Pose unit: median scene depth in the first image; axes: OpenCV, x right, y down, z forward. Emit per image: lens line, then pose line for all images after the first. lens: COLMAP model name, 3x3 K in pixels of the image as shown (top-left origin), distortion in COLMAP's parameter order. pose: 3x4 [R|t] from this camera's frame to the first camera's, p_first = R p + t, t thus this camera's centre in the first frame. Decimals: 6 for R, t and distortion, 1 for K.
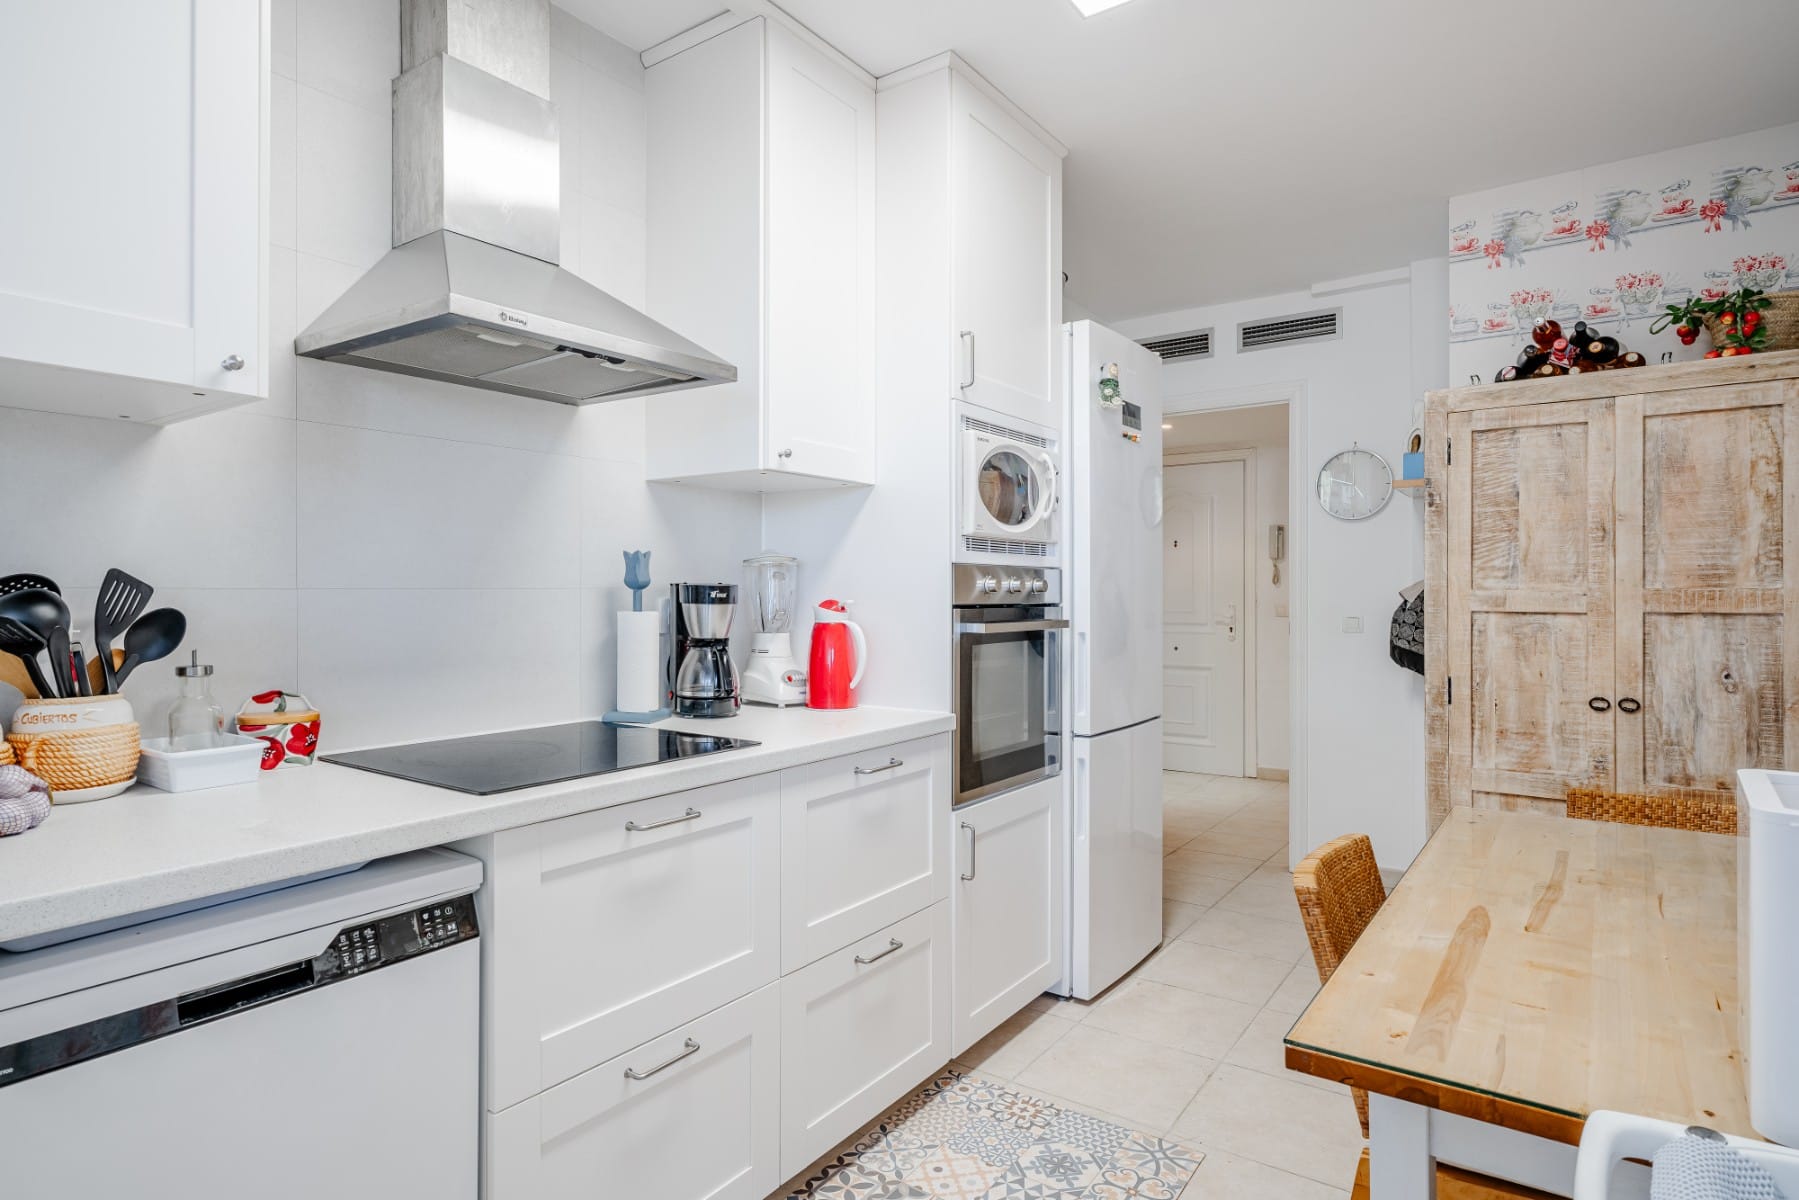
lens RADIAL K [[973.2, 0, 898.4], [0, 973.2, 594.2], [0, 0, 1]] dist [-0.002100, -0.000824]
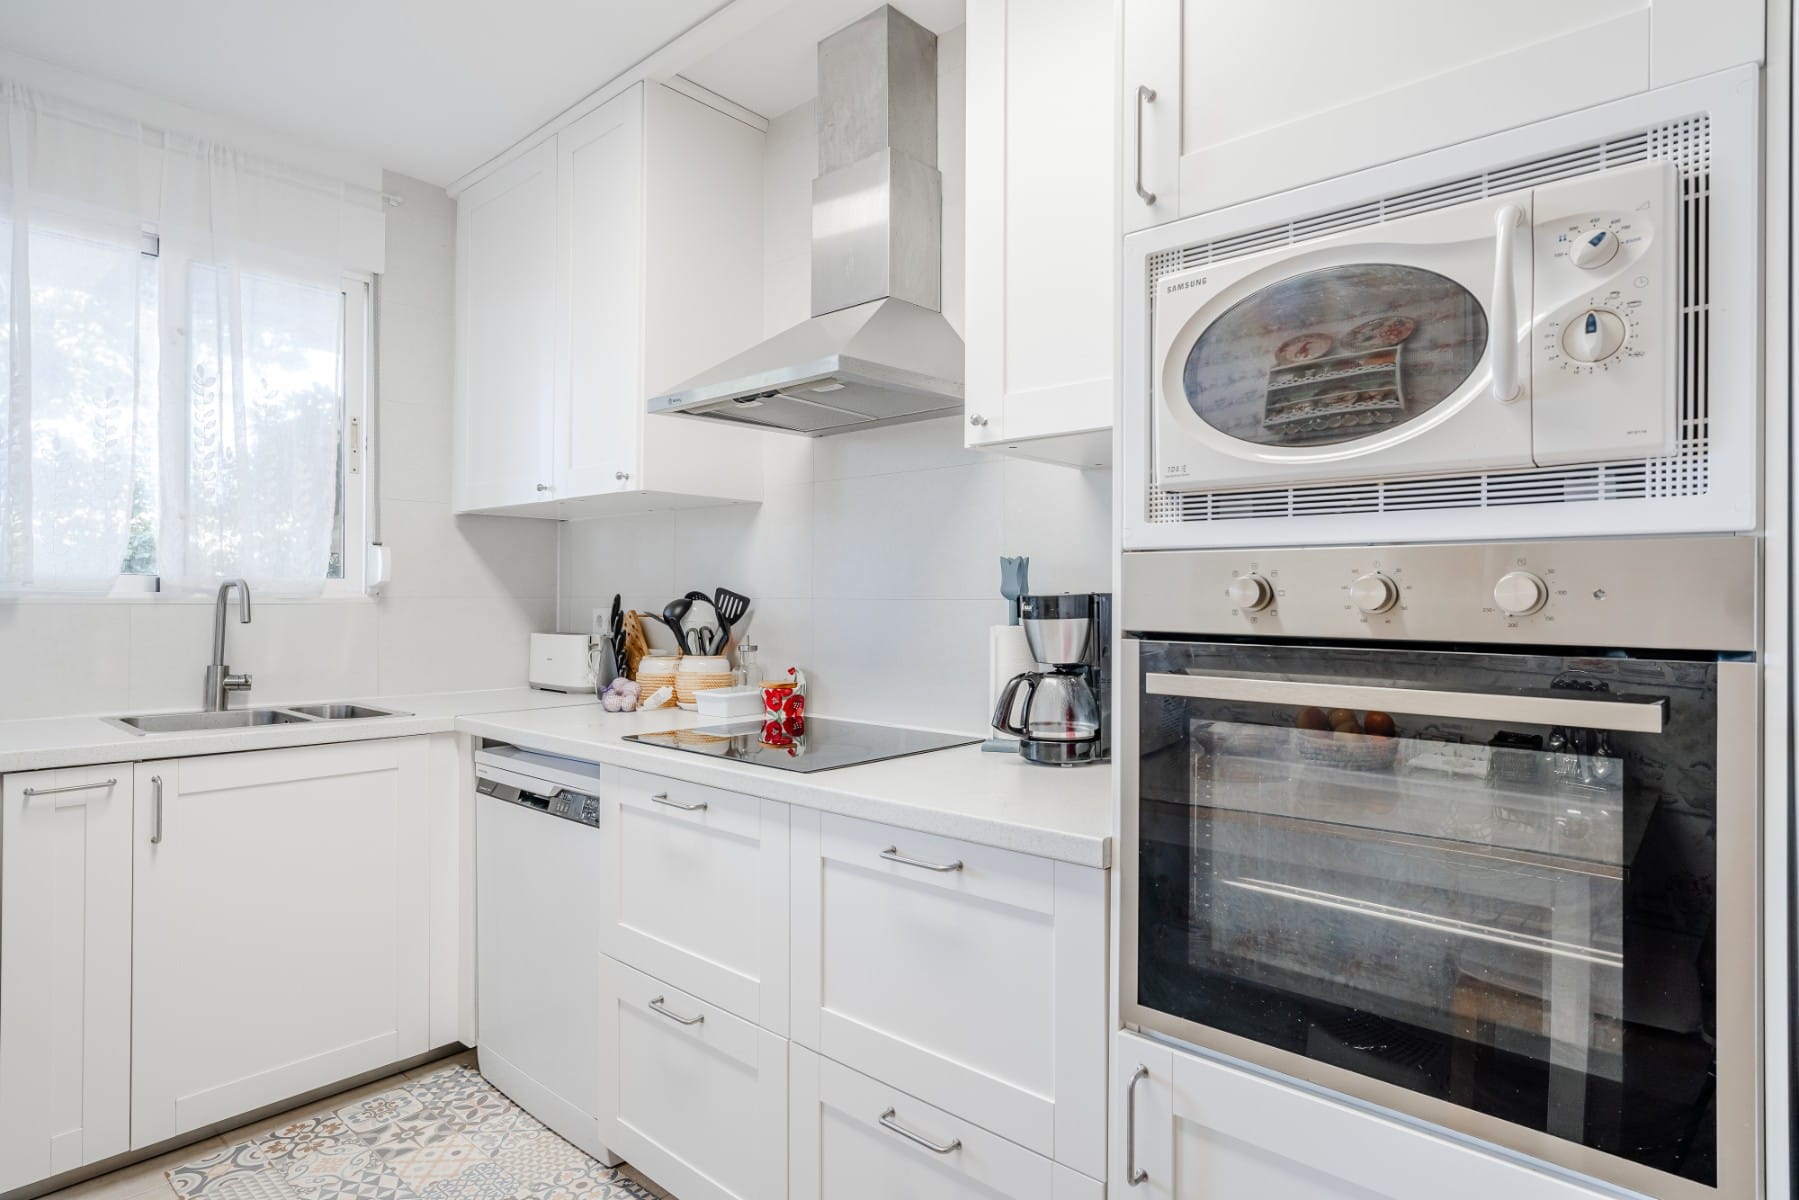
lens RADIAL K [[973.2, 0, 897.5], [0, 973.2, 598.2], [0, 0, 1]] dist [-0.002100, -0.000824]
pose [[-0.118114, -0.002214, -0.992998, 0.686596], [-0.008417, 0.999964, -0.001228, -0.005725], [0.992964, 0.008213, -0.118129, 1.103999]]
